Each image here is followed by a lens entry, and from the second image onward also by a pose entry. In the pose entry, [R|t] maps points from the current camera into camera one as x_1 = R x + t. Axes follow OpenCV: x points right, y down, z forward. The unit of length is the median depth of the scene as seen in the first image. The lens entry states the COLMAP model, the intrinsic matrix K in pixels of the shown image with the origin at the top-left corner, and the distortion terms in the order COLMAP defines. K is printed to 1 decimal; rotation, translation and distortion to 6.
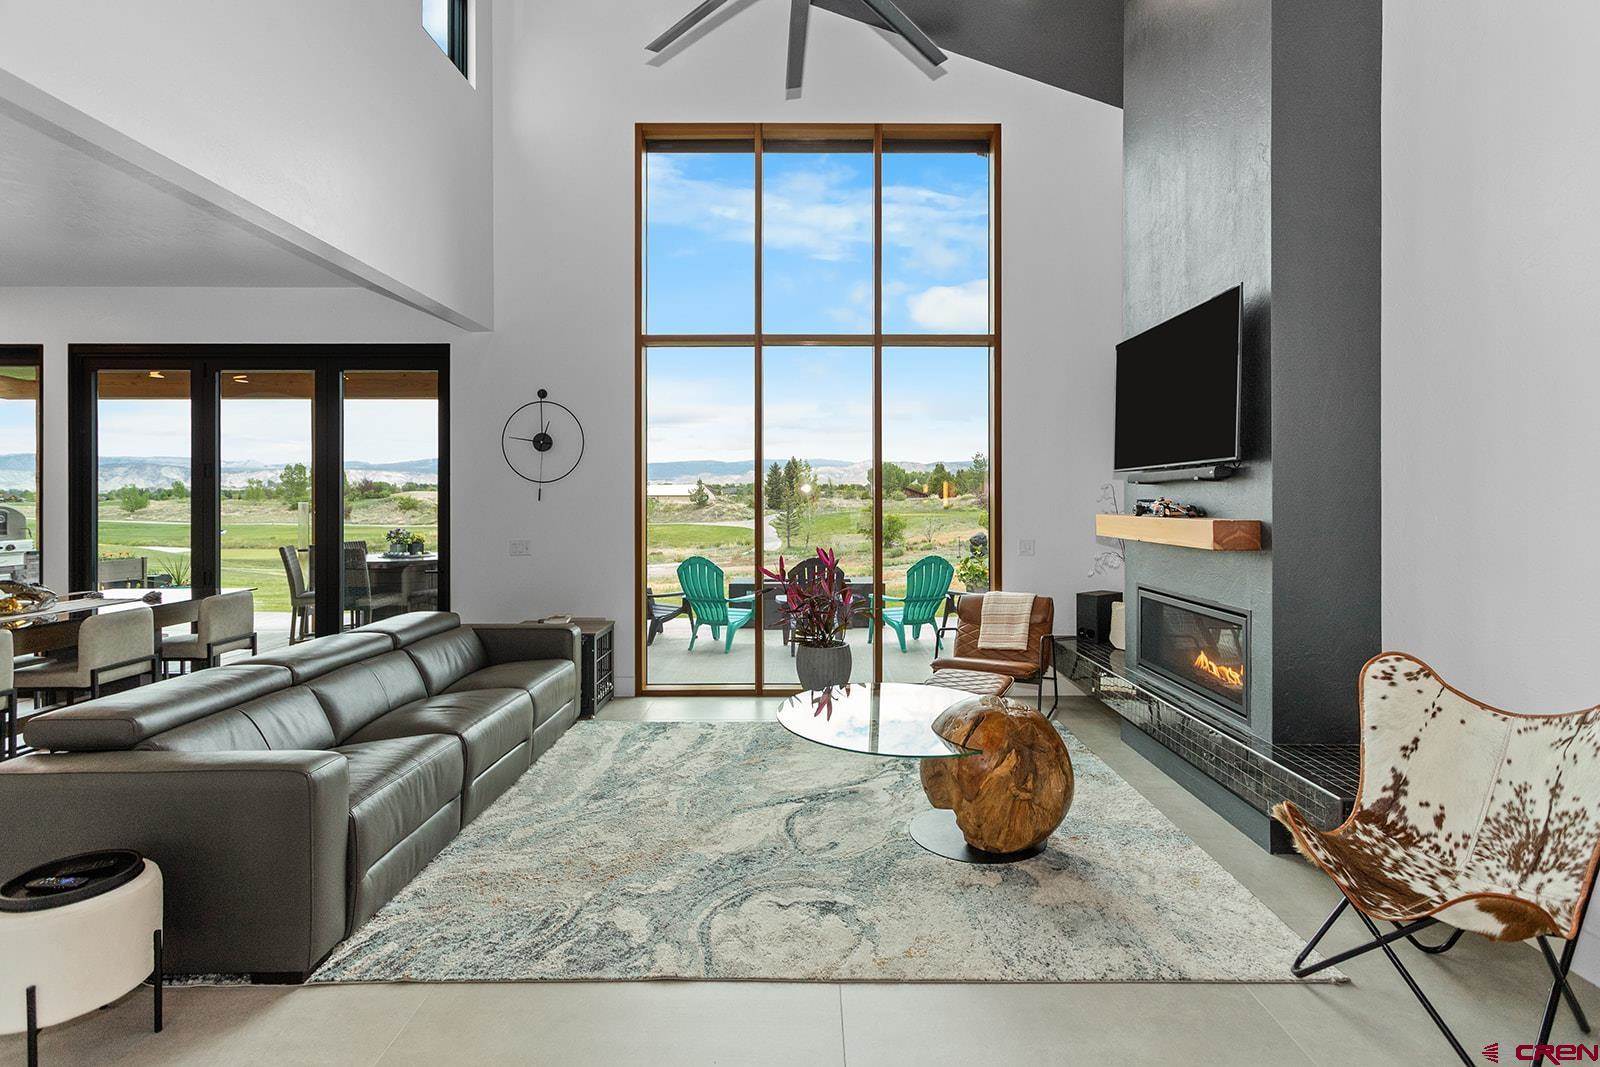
lens RADIAL K [[767.5, 0, 801.5], [0, 767.5, 499.5], [0, 0, 1]] dist [0.008323, 0.002333]
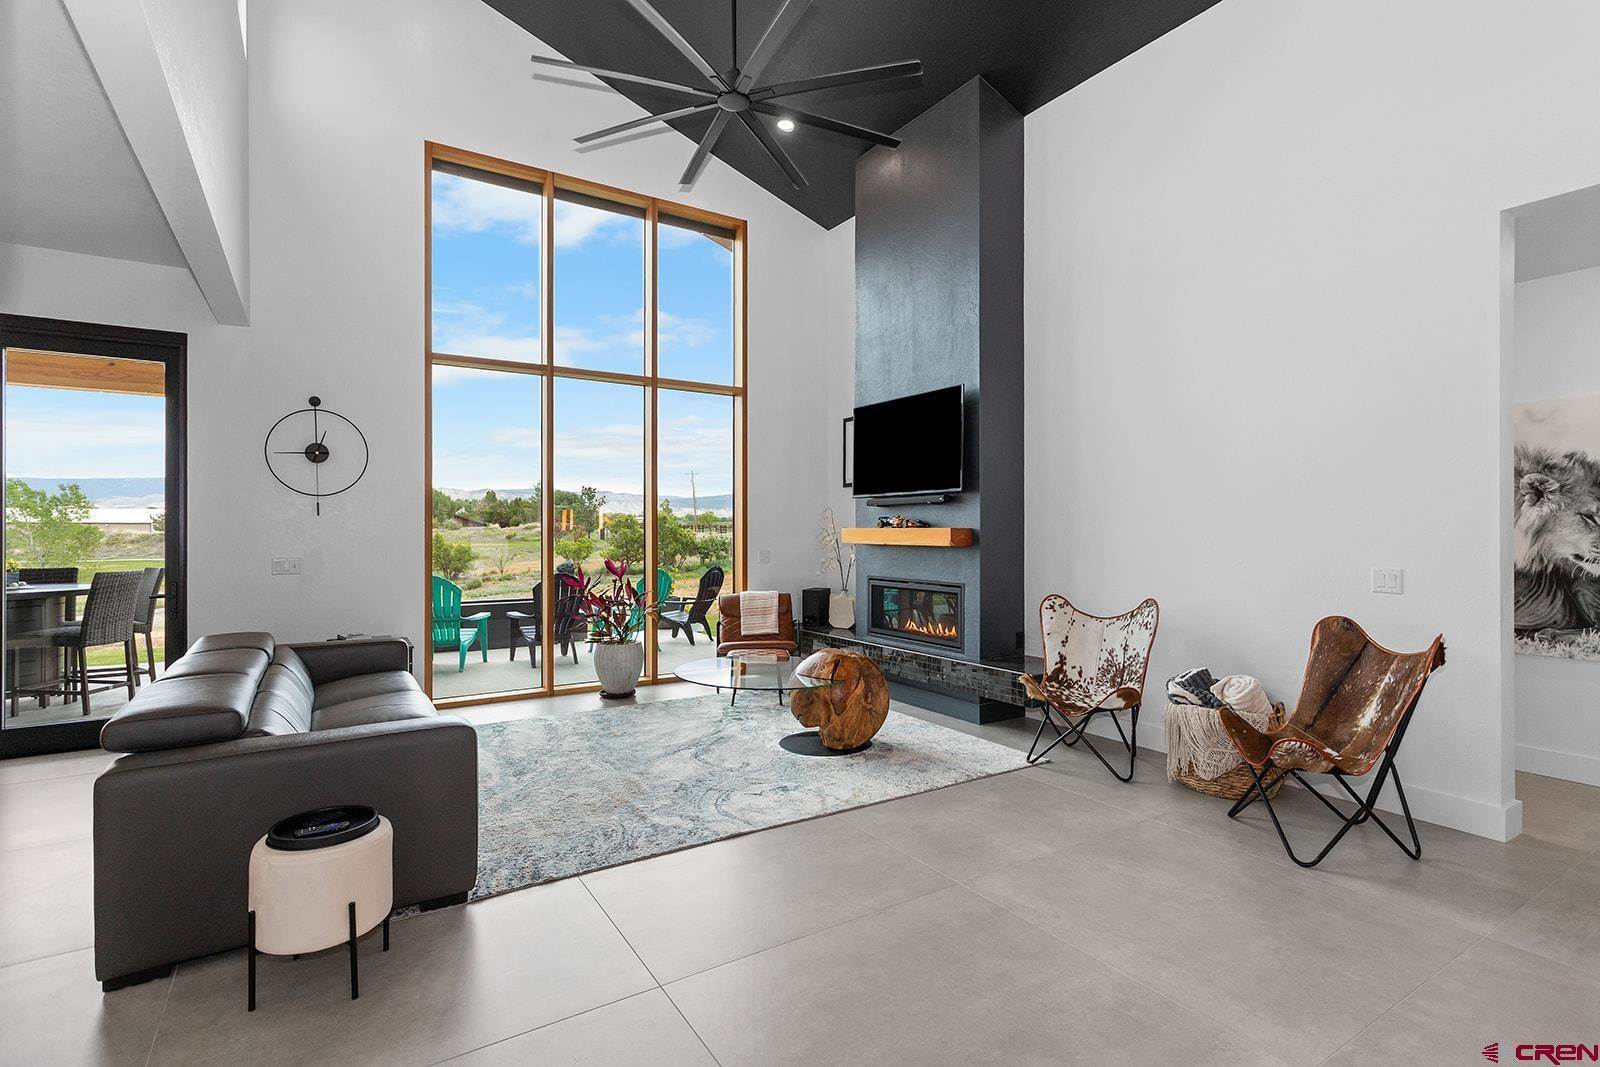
lens RADIAL K [[767.5, 0, 800.7], [0, 767.5, 535.8], [0, 0, 1]] dist [0.008323, 0.002333]
pose [[0.844054, -0.001301, 0.536257, -0.498889], [-0.002481, 0.999977, 0.006332, 0.028315], [-0.536253, -0.006675, 0.844031, -0.167171]]
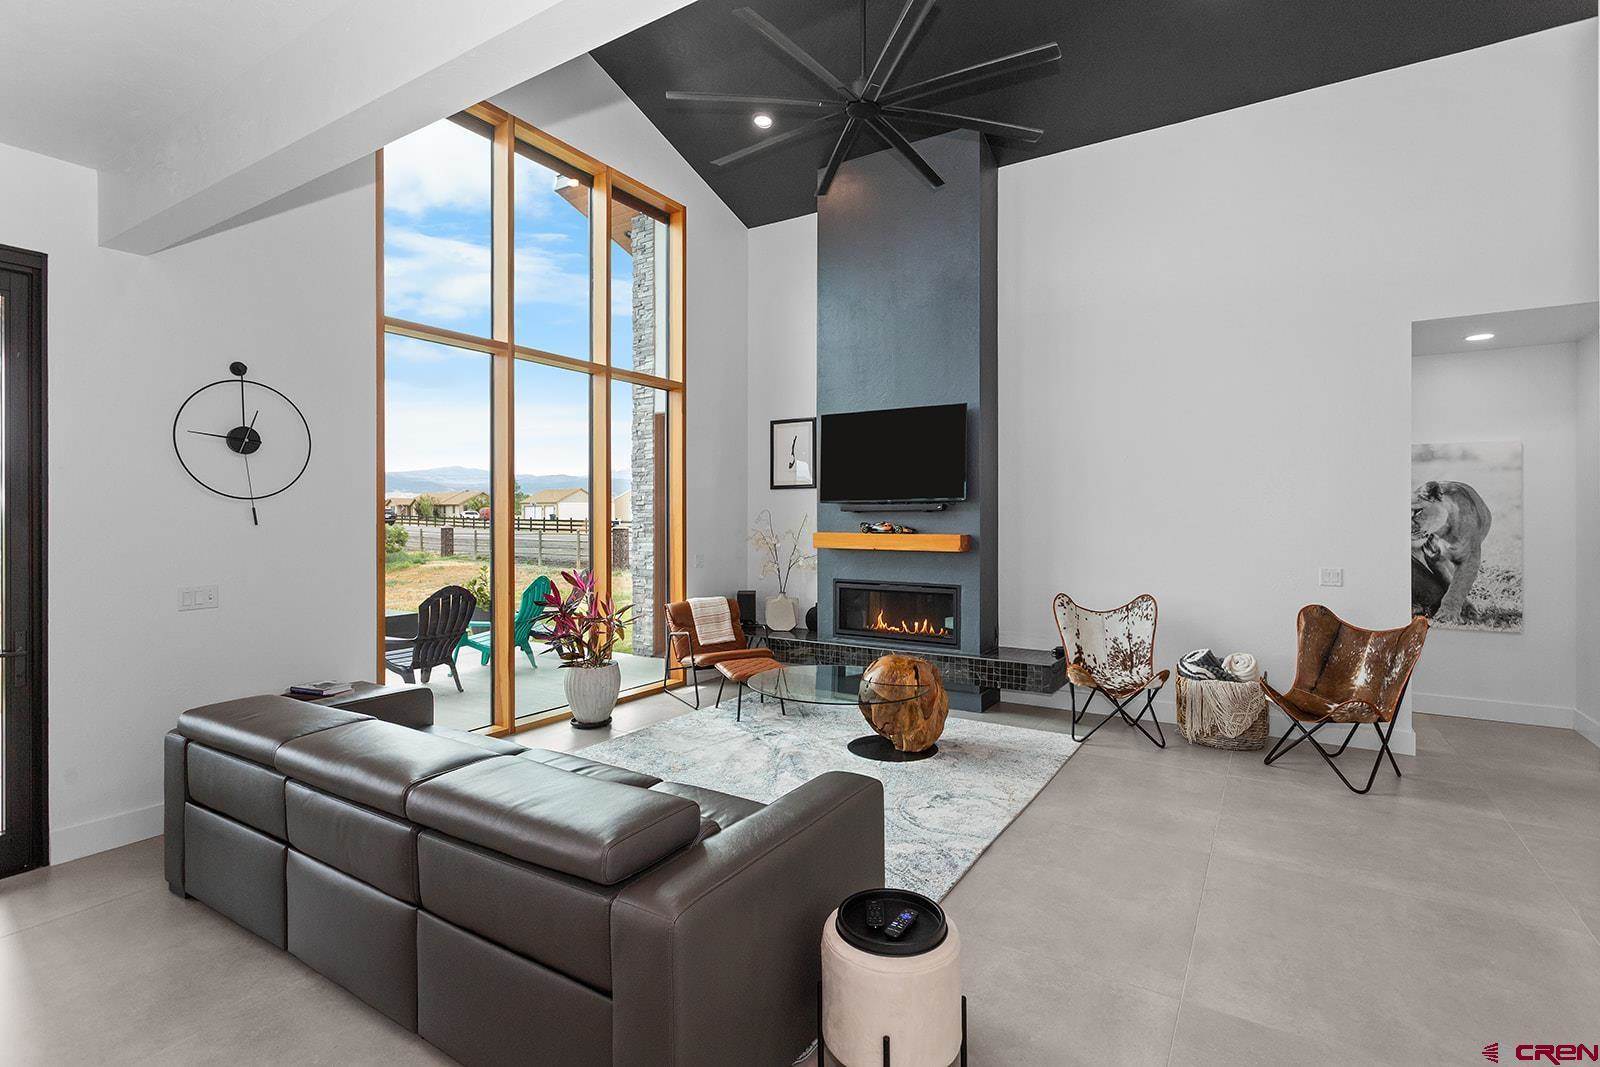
lens RADIAL K [[767.5, 0, 801.2], [0, 767.5, 519.4], [0, 0, 1]] dist [0.008323, 0.002333]
pose [[0.531579, -0.000850, 0.847009, -0.955913], [-0.002427, 0.999994, 0.002527, -0.010338], [-0.847005, -0.003399, 0.531573, 0.304556]]
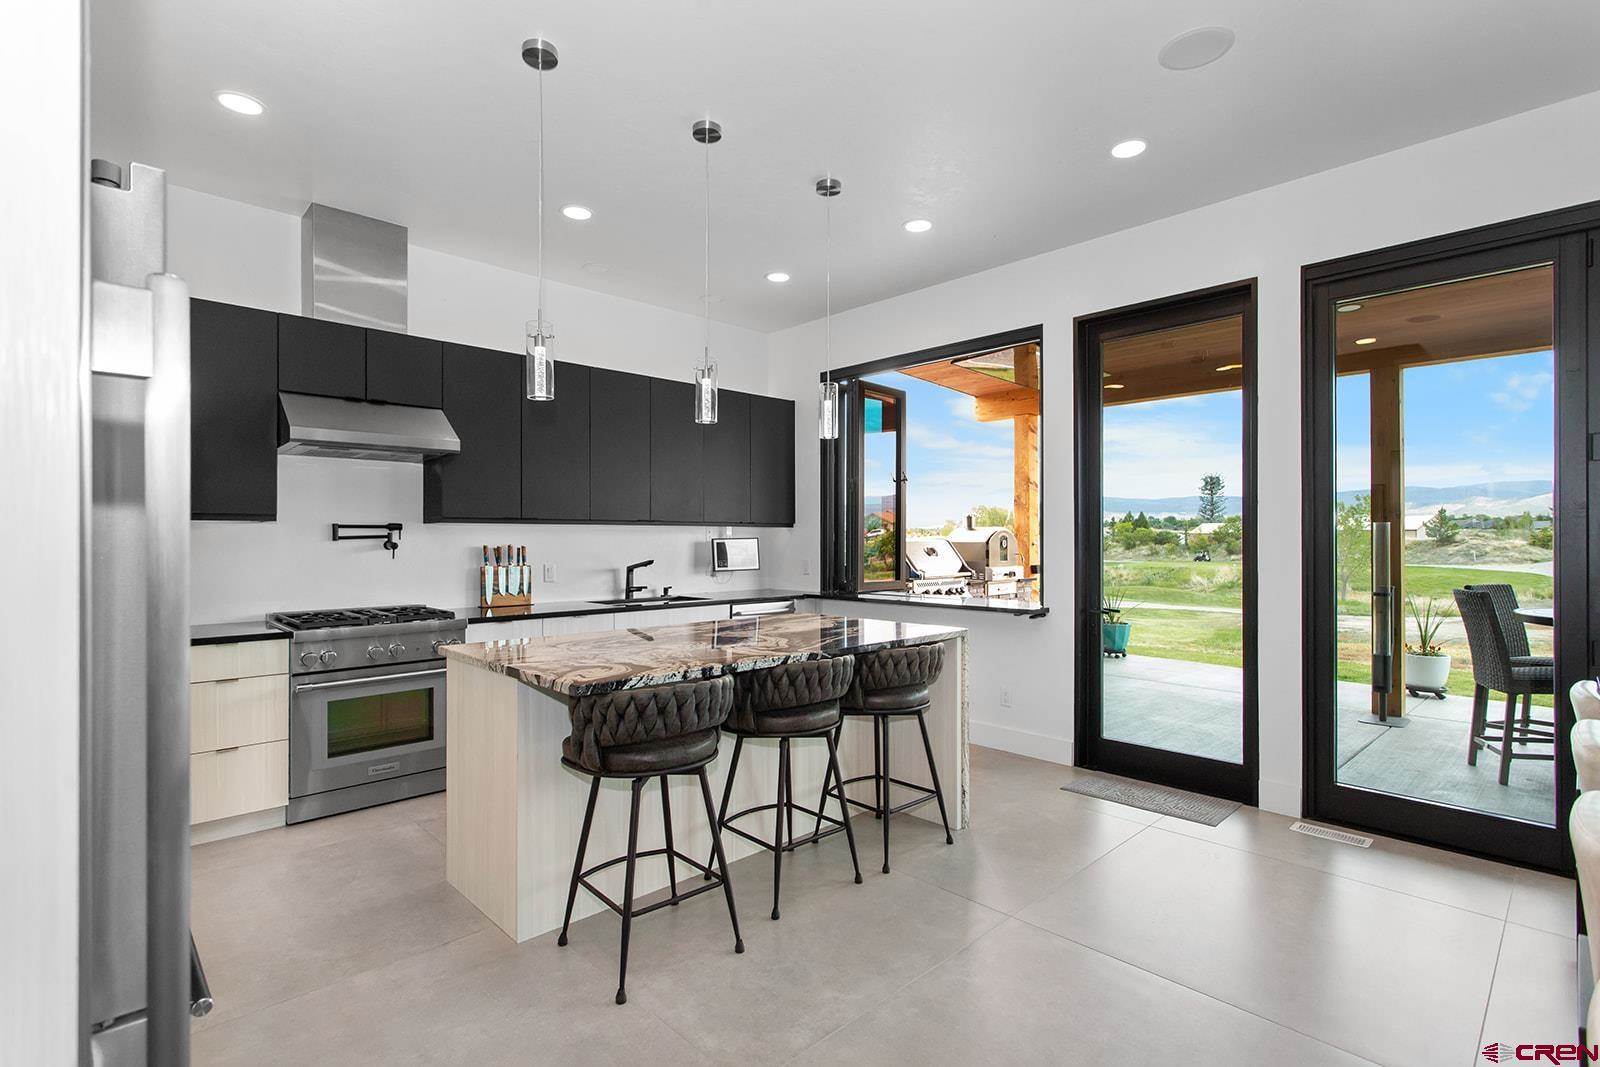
lens RADIAL K [[767.5, 0, 805.8], [0, 767.5, 534.0], [0, 0, 1]] dist [0.008323, 0.002333]
pose [[0.701743, -0.002476, -0.712426, -1.151376], [0.000521, 0.999995, -0.002962, 0.033452], [0.712430, 0.001707, 0.701741, 0.378885]]
